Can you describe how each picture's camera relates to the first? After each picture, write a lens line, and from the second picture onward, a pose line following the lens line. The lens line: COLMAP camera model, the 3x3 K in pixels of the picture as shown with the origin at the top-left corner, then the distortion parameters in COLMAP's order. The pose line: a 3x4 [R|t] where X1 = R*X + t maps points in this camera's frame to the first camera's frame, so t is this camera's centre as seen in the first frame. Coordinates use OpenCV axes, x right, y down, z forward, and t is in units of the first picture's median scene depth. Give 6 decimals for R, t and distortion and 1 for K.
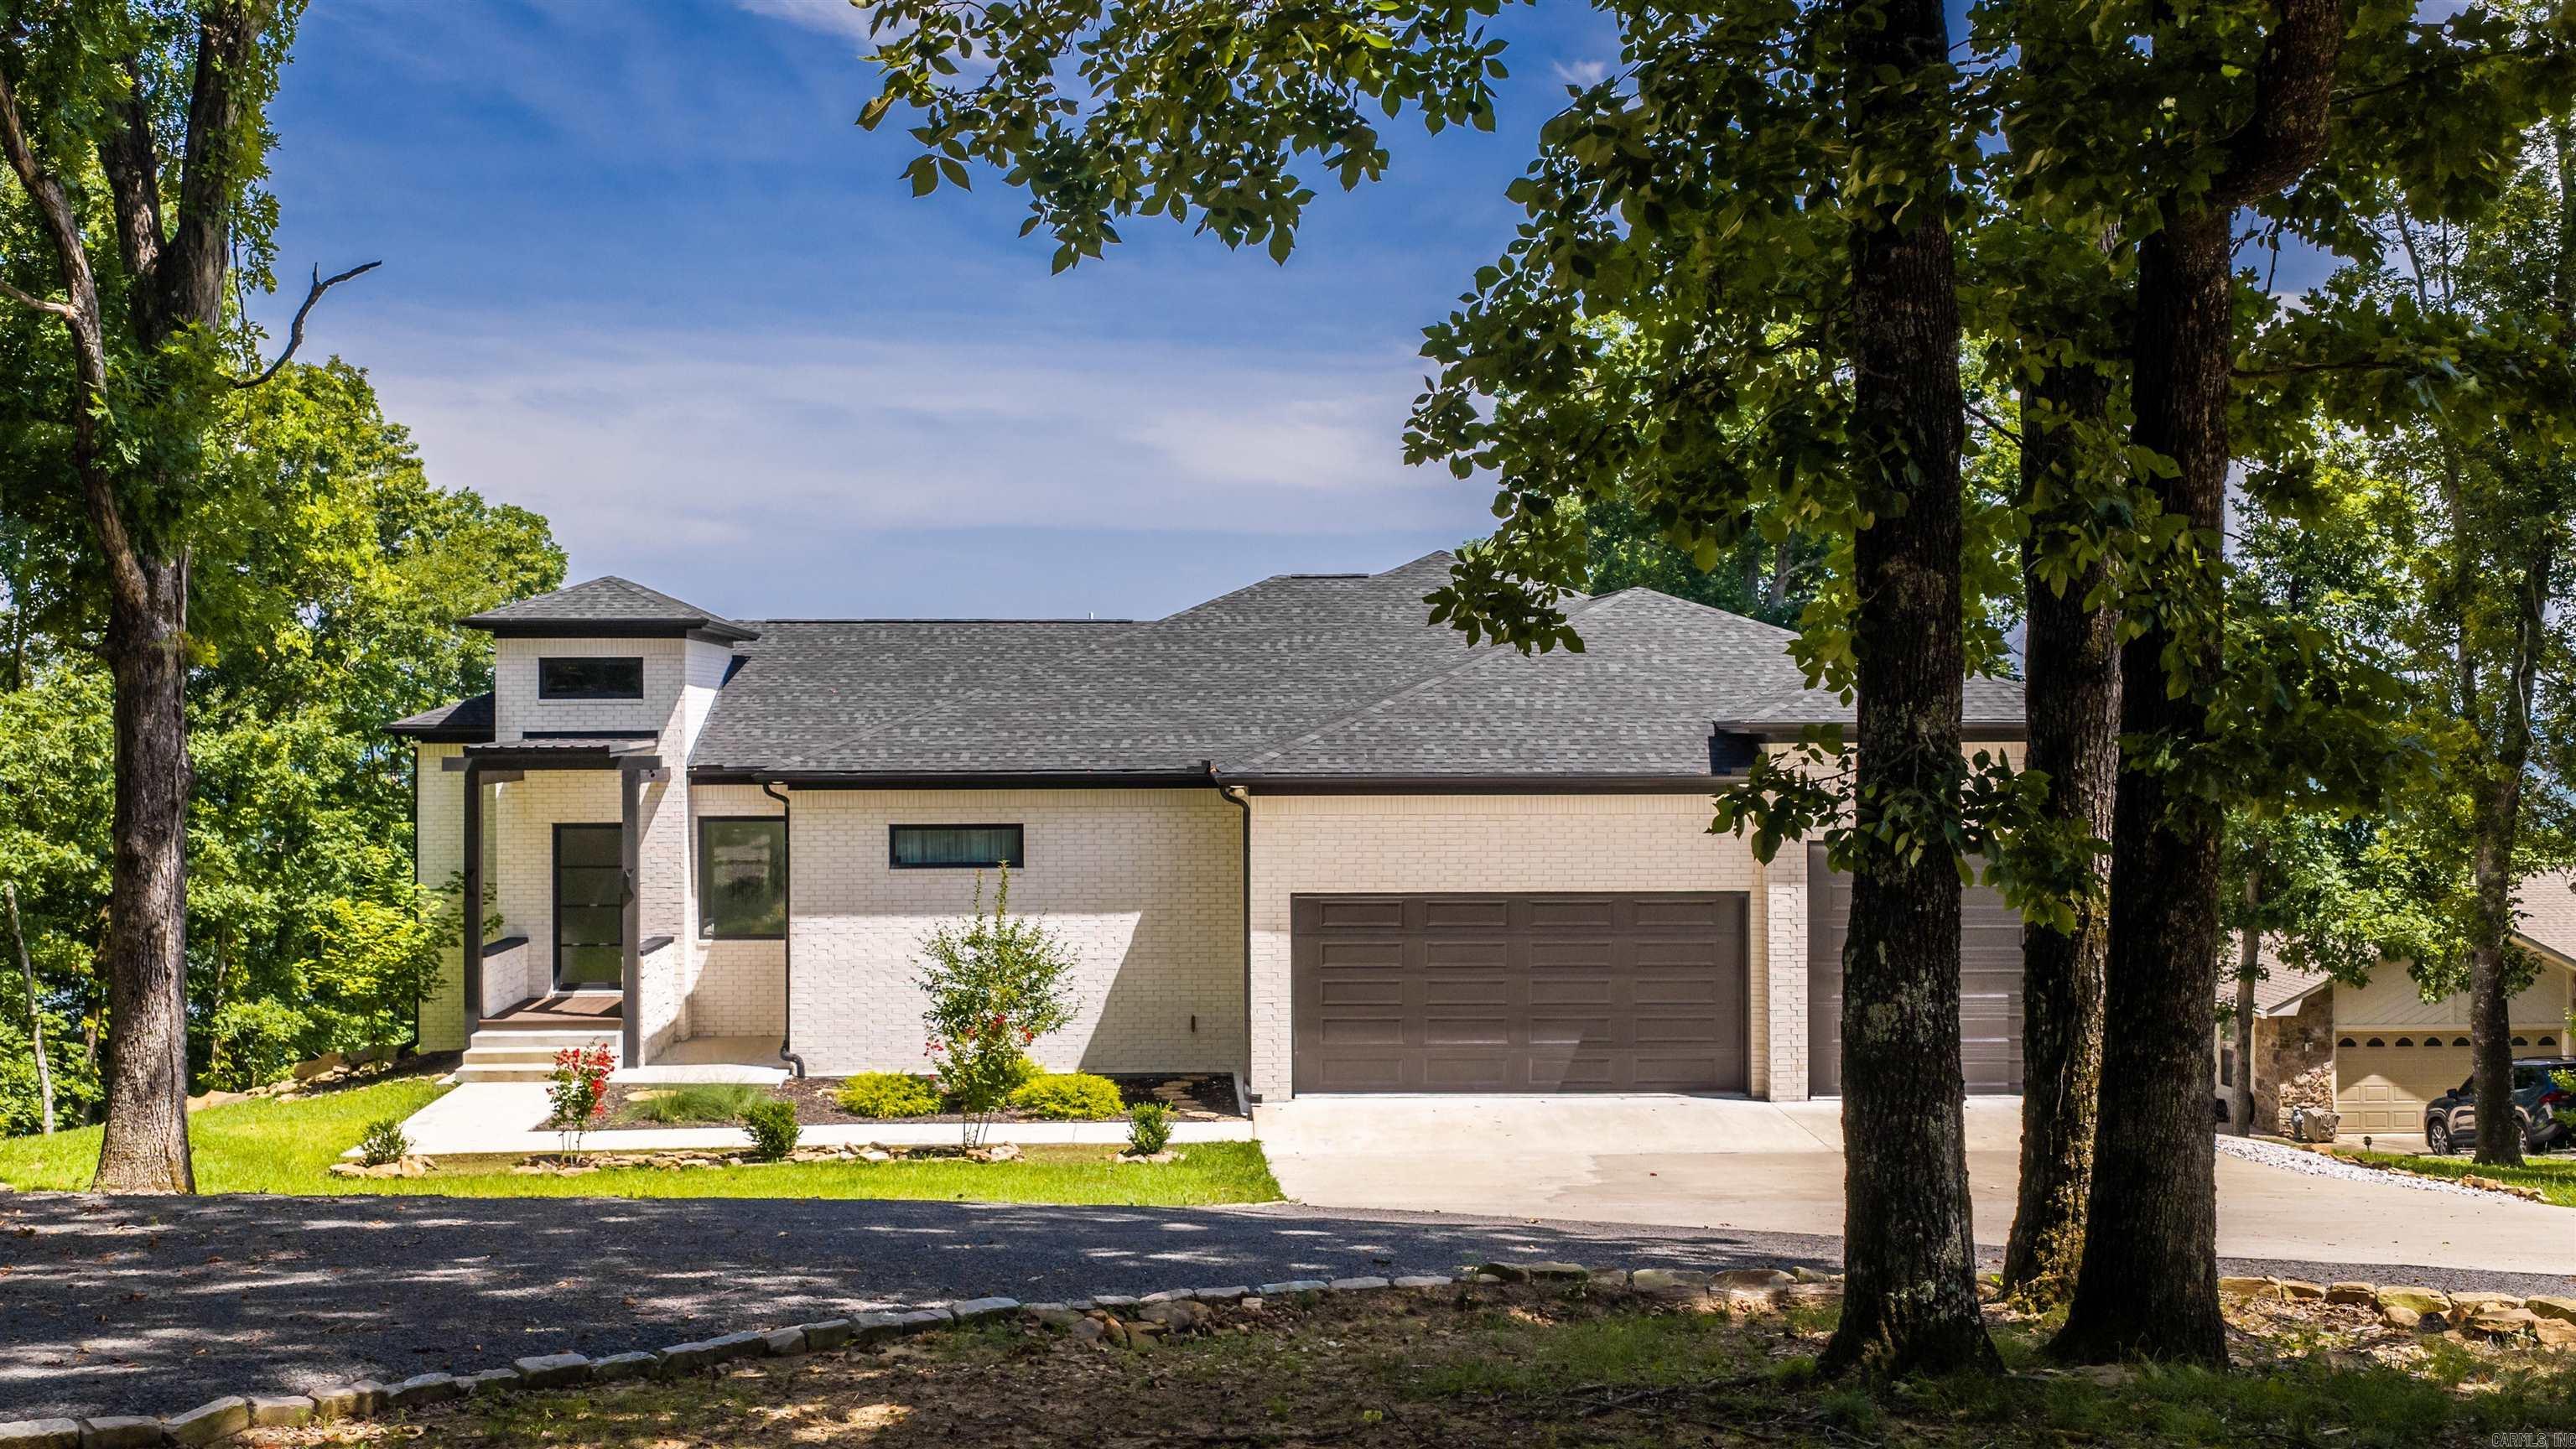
lens RADIAL K [[2306.3, 0, 1237.4], [0, 2306.3, 751.1], [0, 0, 1]] dist [0.055820, -0.044564]
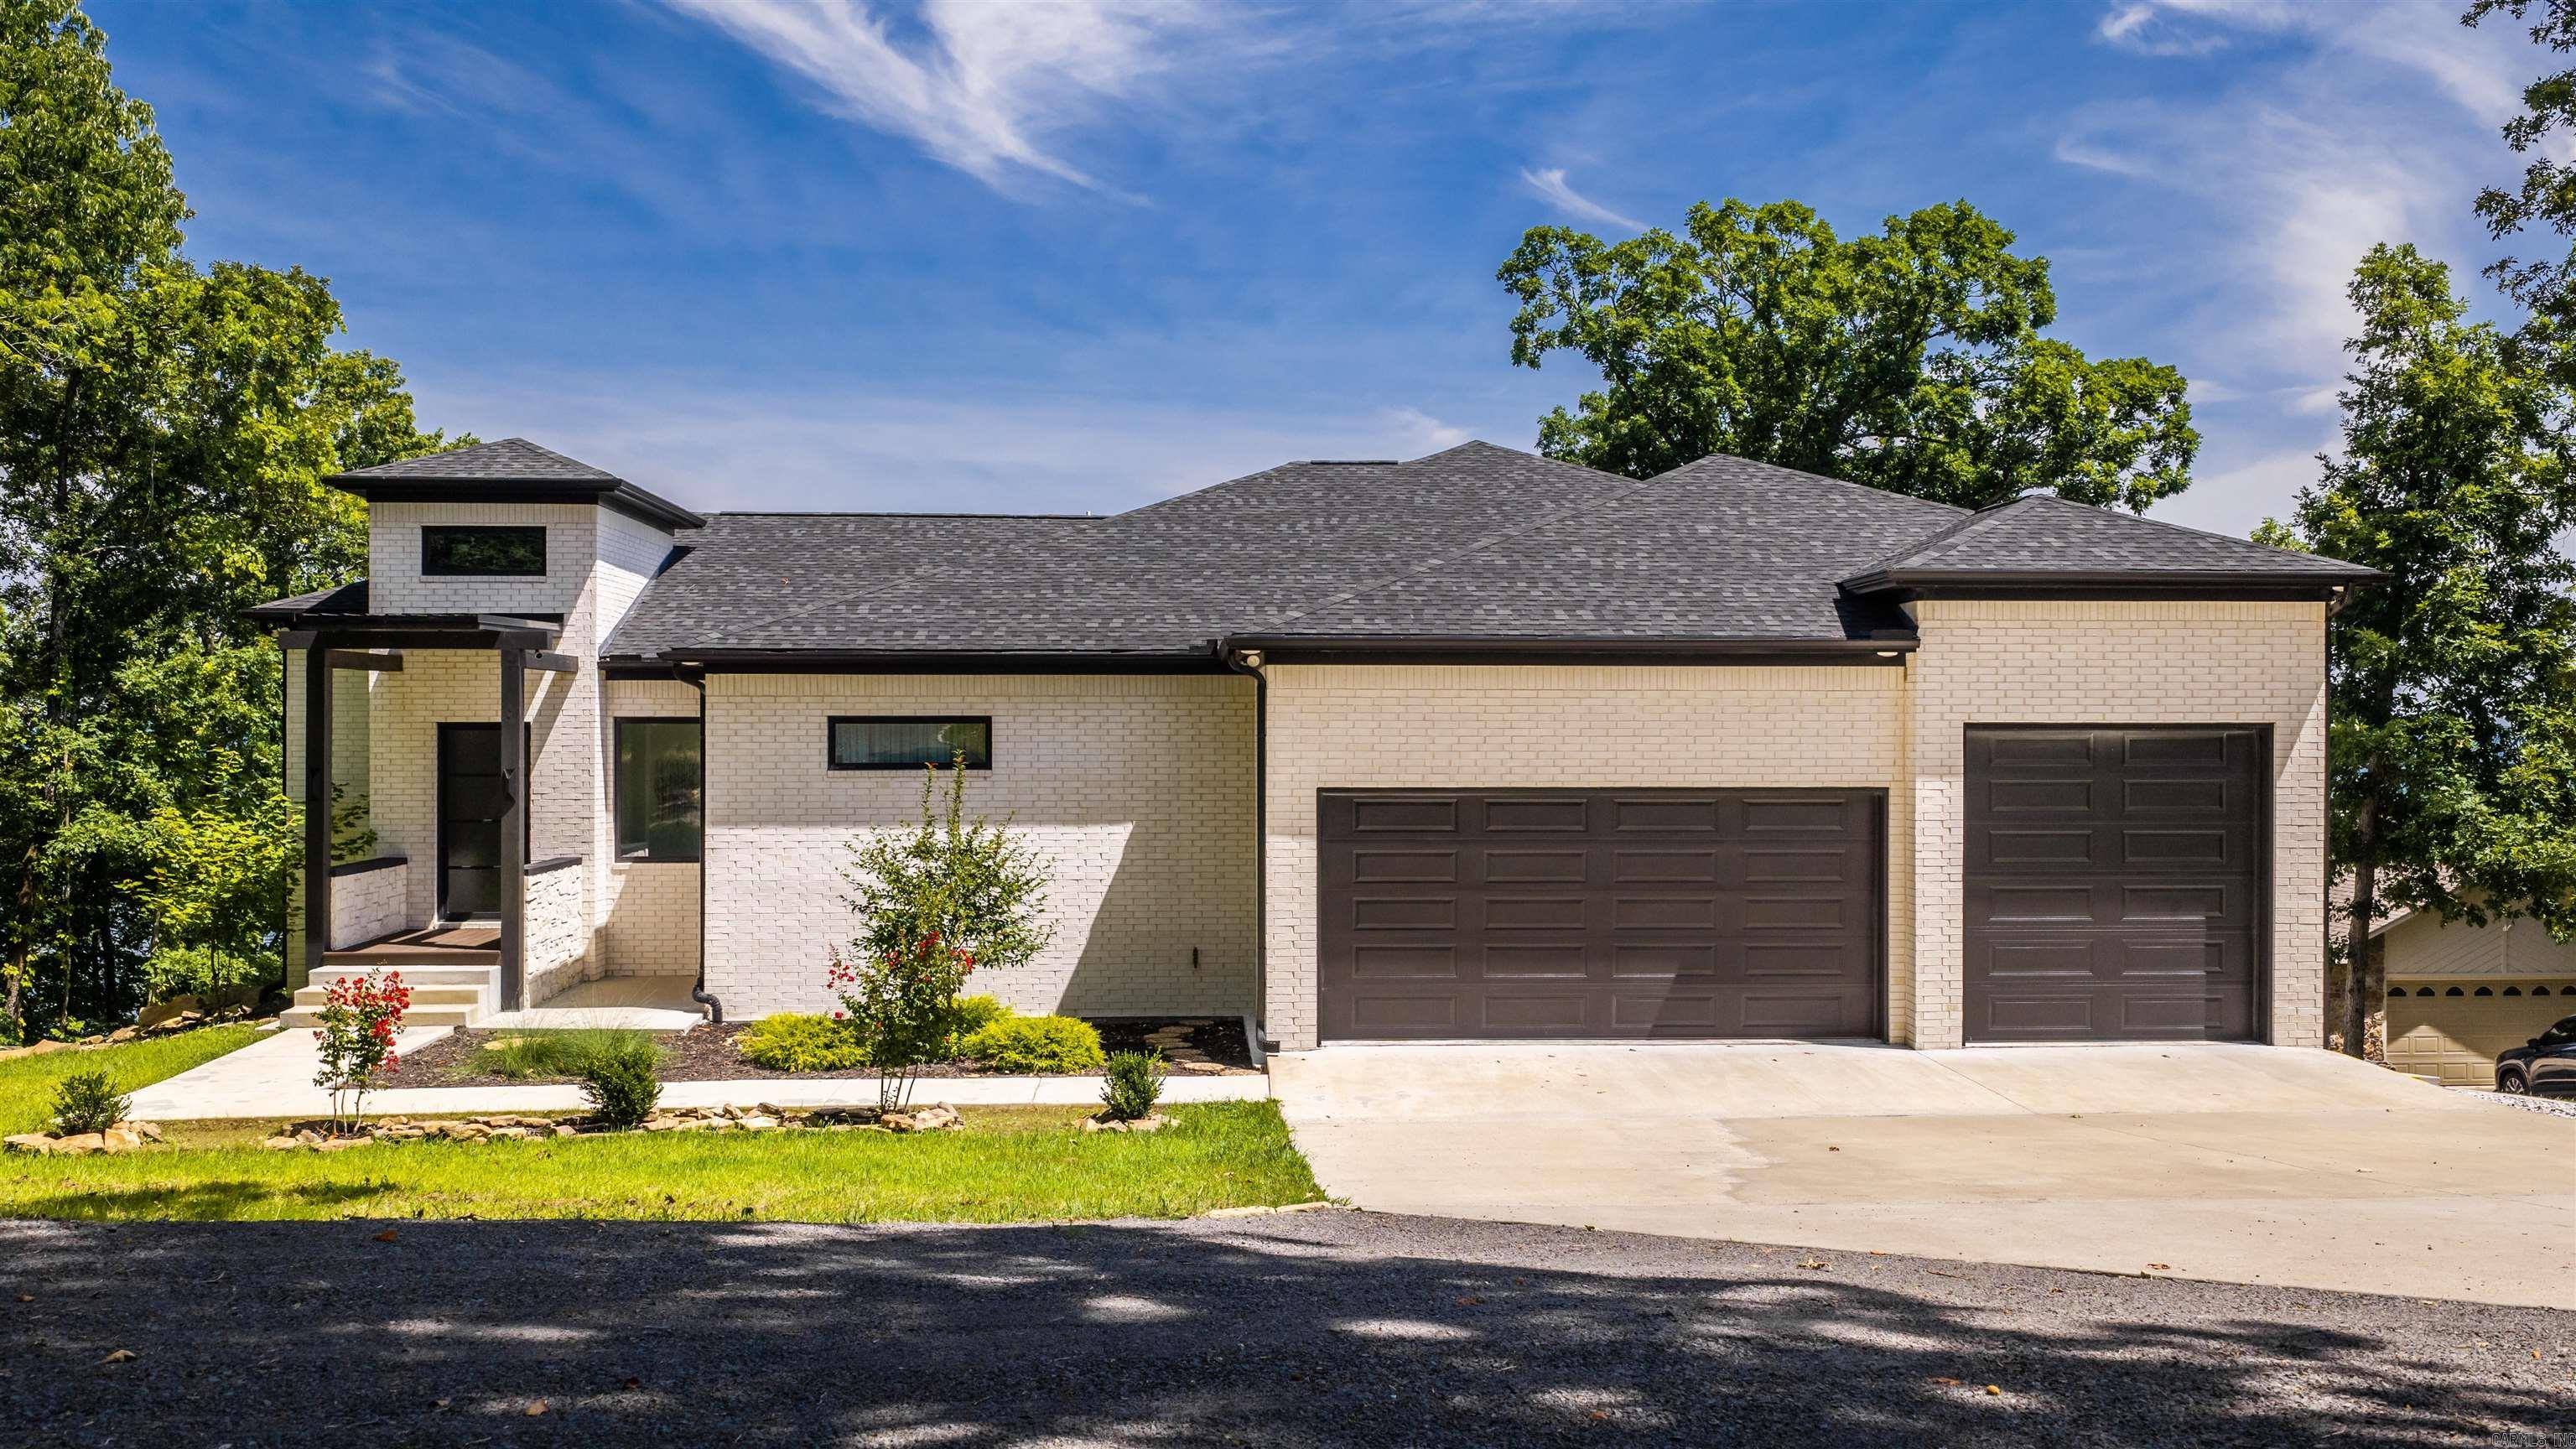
lens RADIAL K [[2306.3, 0, 1330.1], [0, 2306.3, 713.1], [0, 0, 1]] dist [0.055820, -0.044564]
pose [[0.999375, 0.004890, 0.035001, -0.000154], [-0.005021, 0.999981, 0.003667, 0.026375], [-0.034983, -0.003840, 0.999381, 0.165167]]
